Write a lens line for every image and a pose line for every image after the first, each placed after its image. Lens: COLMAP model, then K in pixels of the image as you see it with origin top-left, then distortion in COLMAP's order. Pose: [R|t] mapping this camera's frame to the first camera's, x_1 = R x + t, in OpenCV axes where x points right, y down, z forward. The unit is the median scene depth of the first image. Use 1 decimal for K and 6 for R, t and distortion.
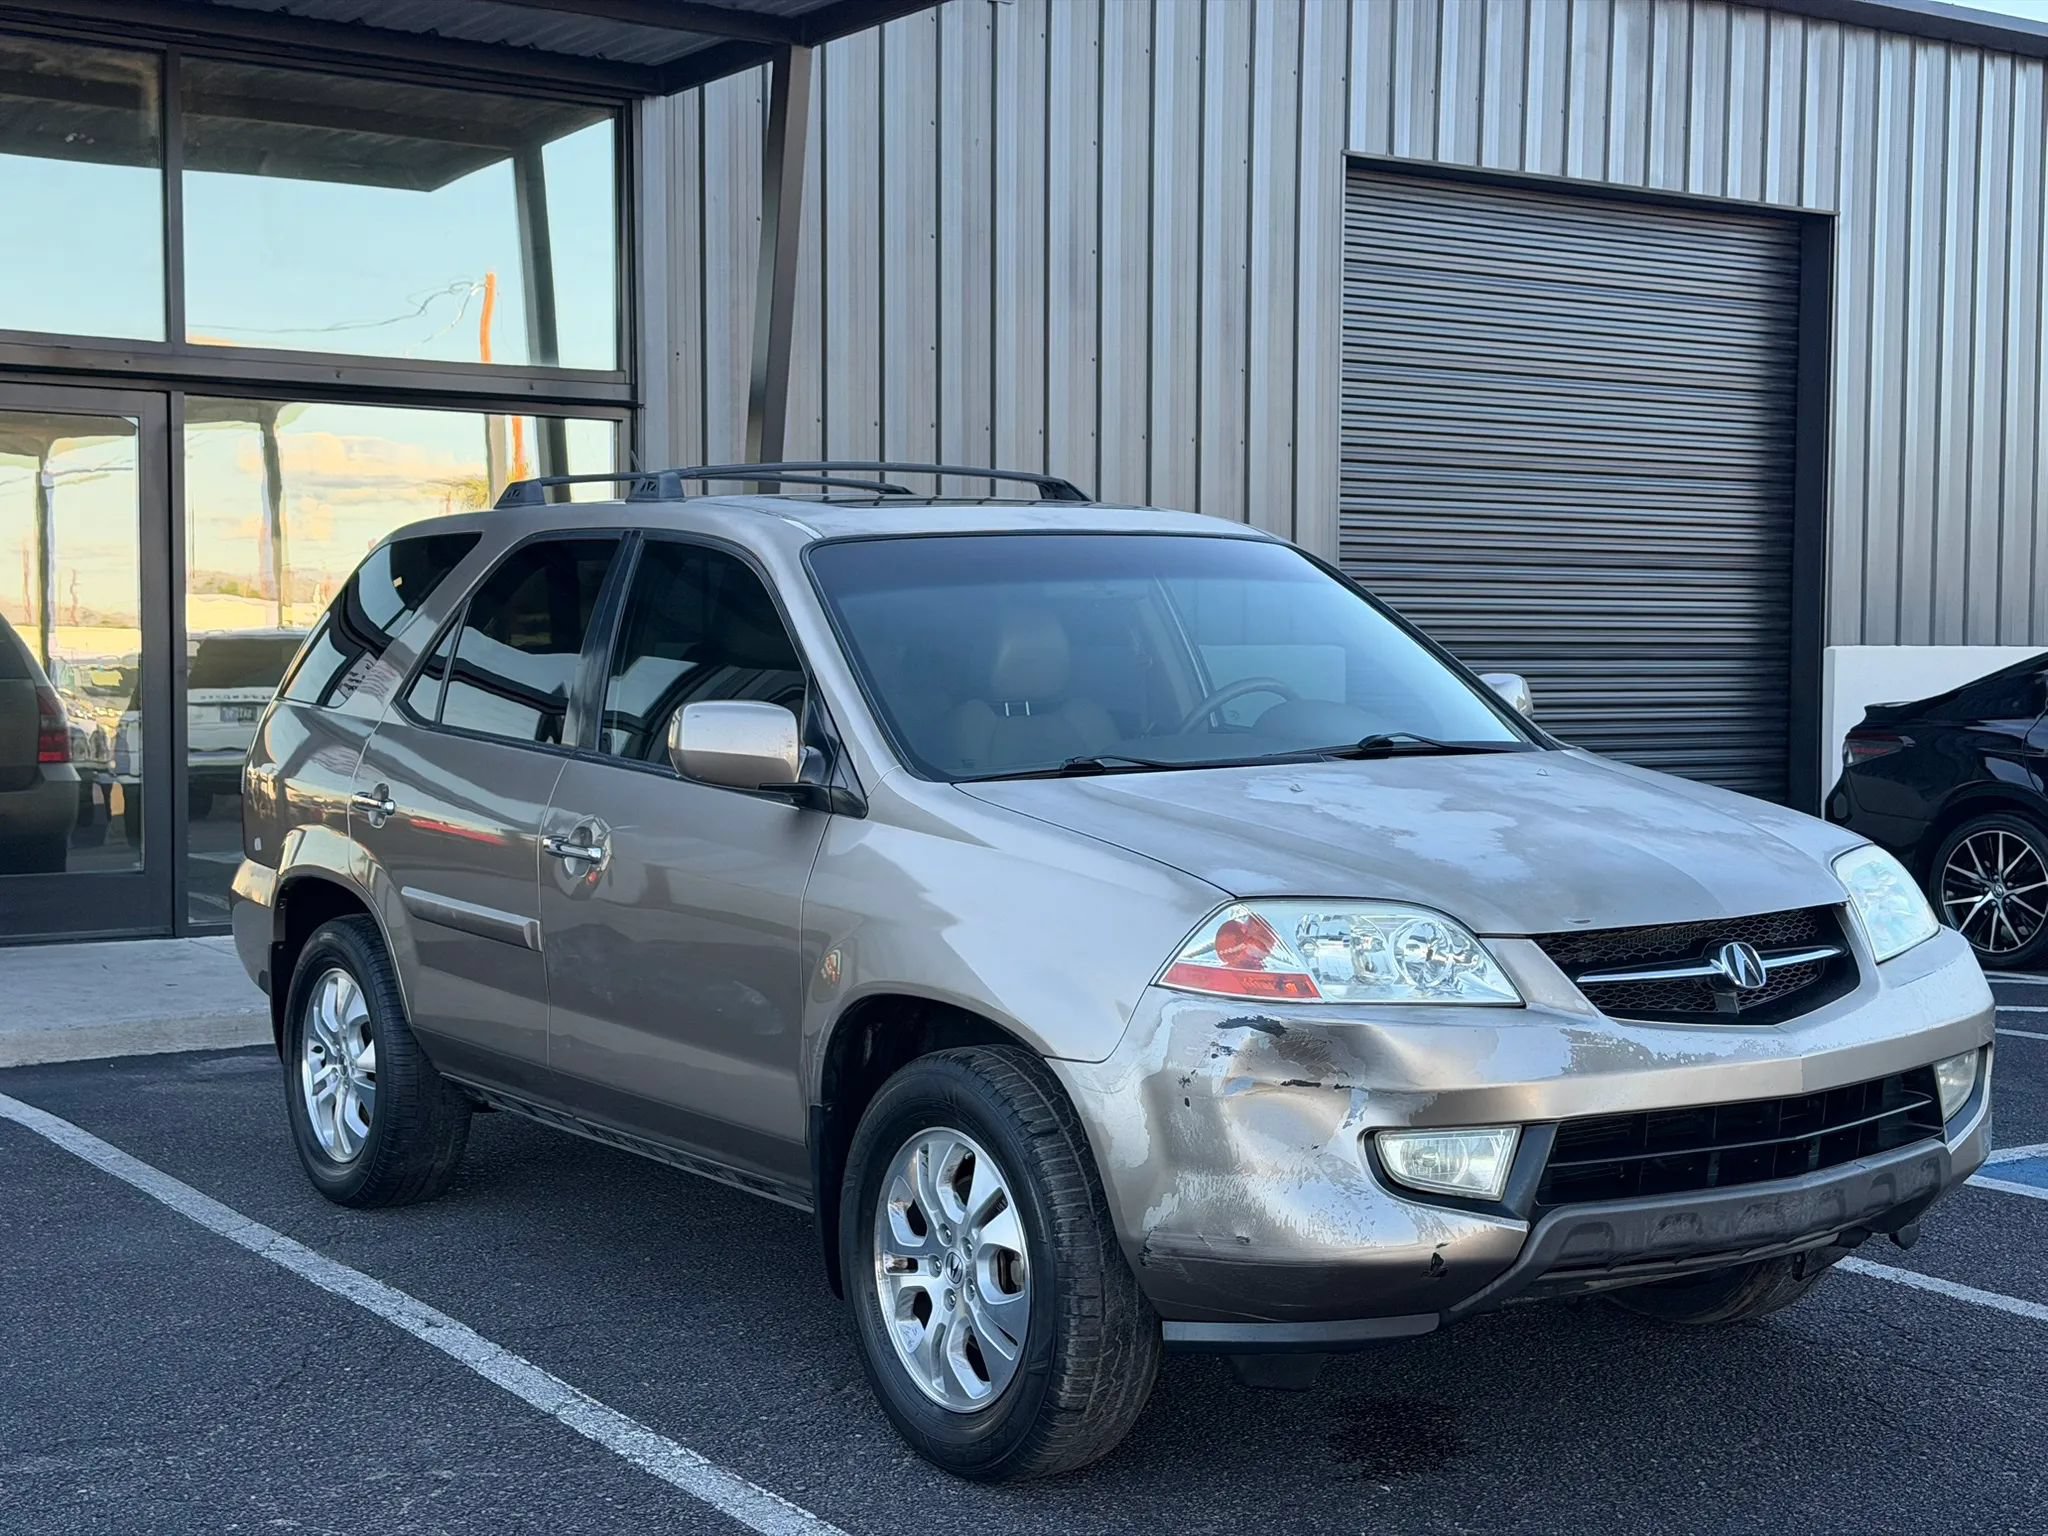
lens RADIAL K [[2718.7, 0, 1026.2], [0, 2718.7, 824.2], [0, 0, 1]] dist [0.205494, -0.413095]
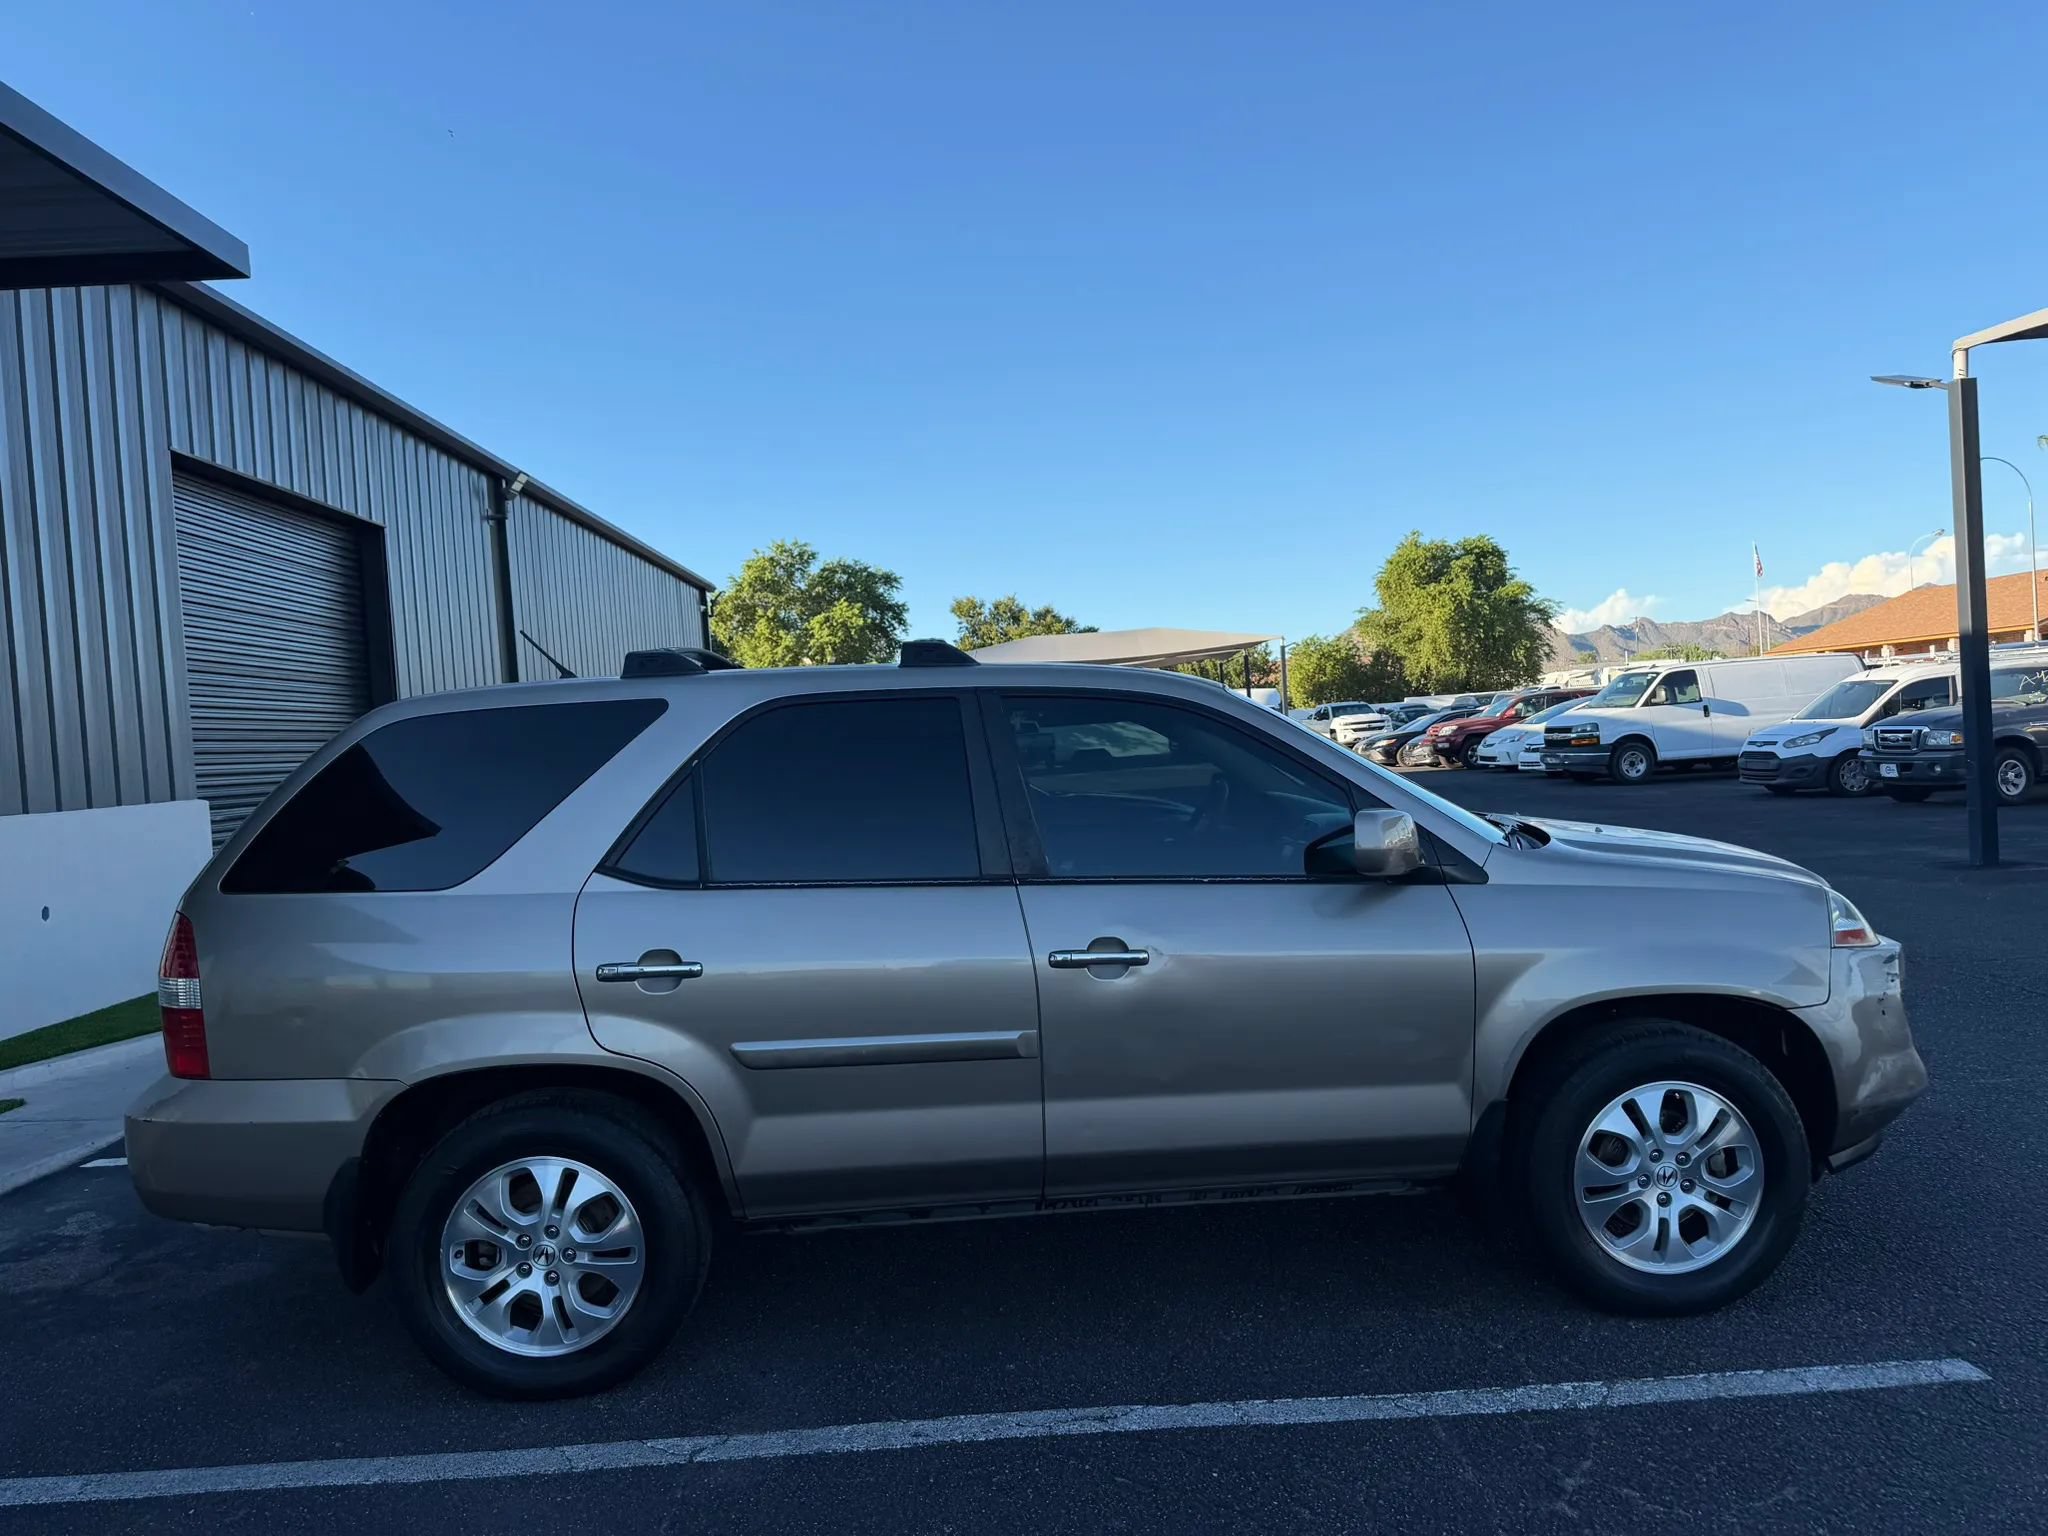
lens RADIAL K [[1430.1, 0, 1024.0], [0, 1430.1, 768.0], [0, 0, 1]] dist [0.006445, -0.006712]
pose [[0.554270, -0.053483, 0.830617, -0.567332], [0.114005, 0.993406, -0.012110, -0.055922], [-0.824492, 0.101406, 0.556713, 0.568279]]
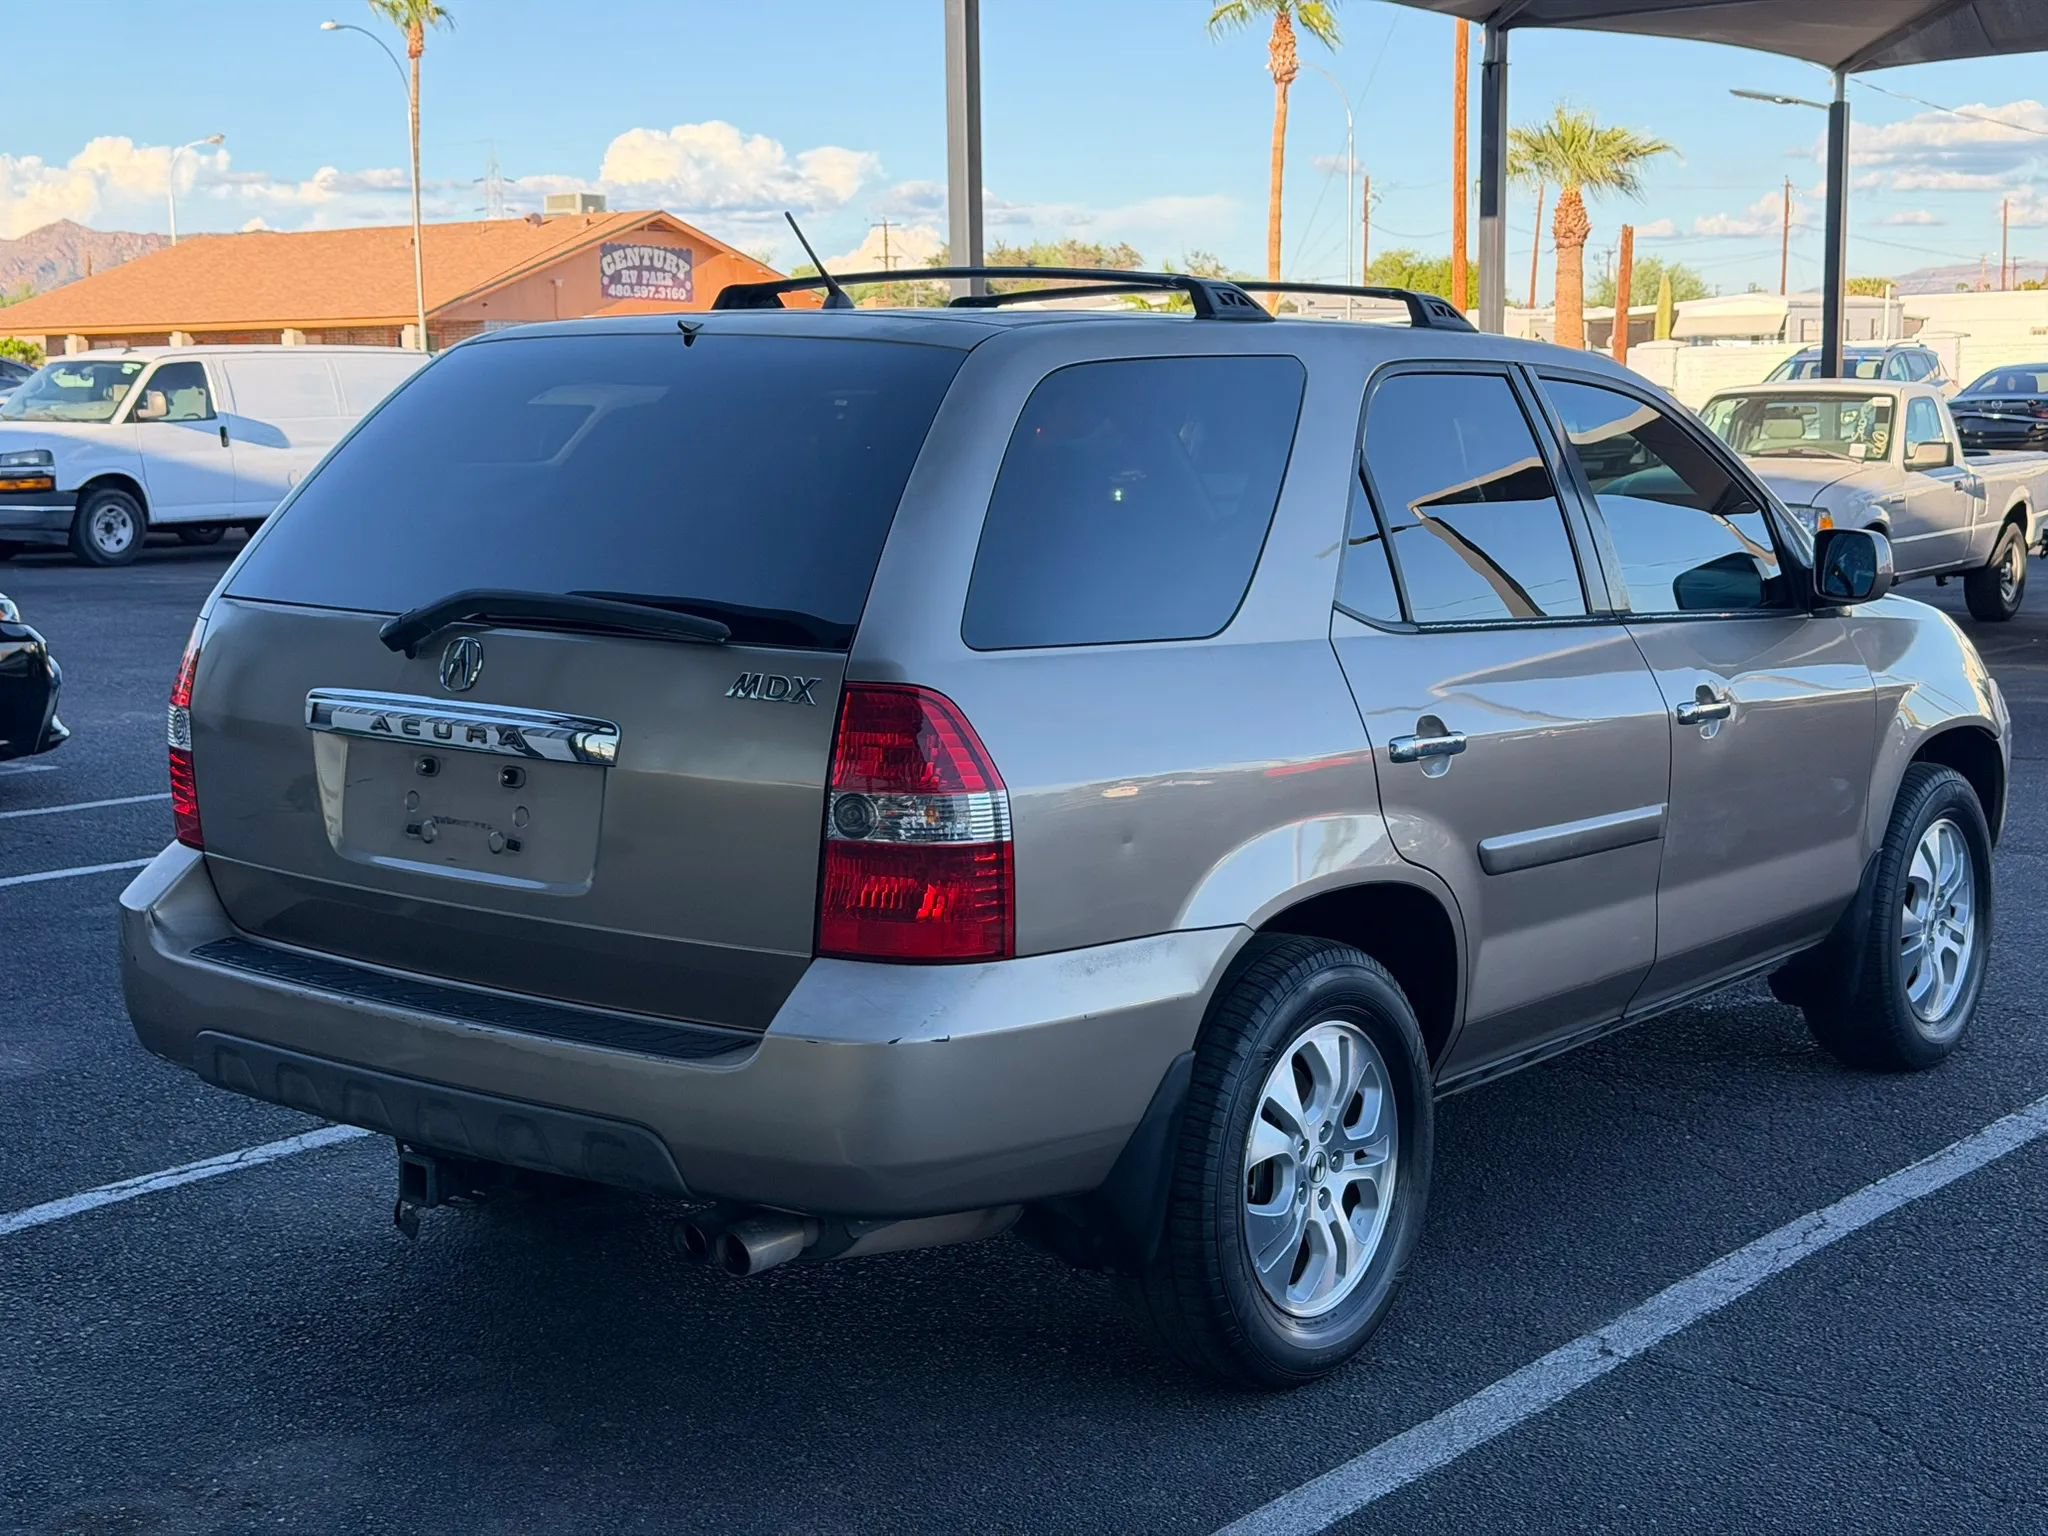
lens RADIAL K [[2718.7, 0, 1026.2], [0, 2718.7, 824.2], [0, 0, 1]] dist [0.205494, -0.413095]
pose [[-0.249481, -0.148726, 0.956891, -0.893440], [0.080219, 0.981566, 0.173476, -0.120438], [-0.965051, 0.120040, -0.232951, 1.314266]]
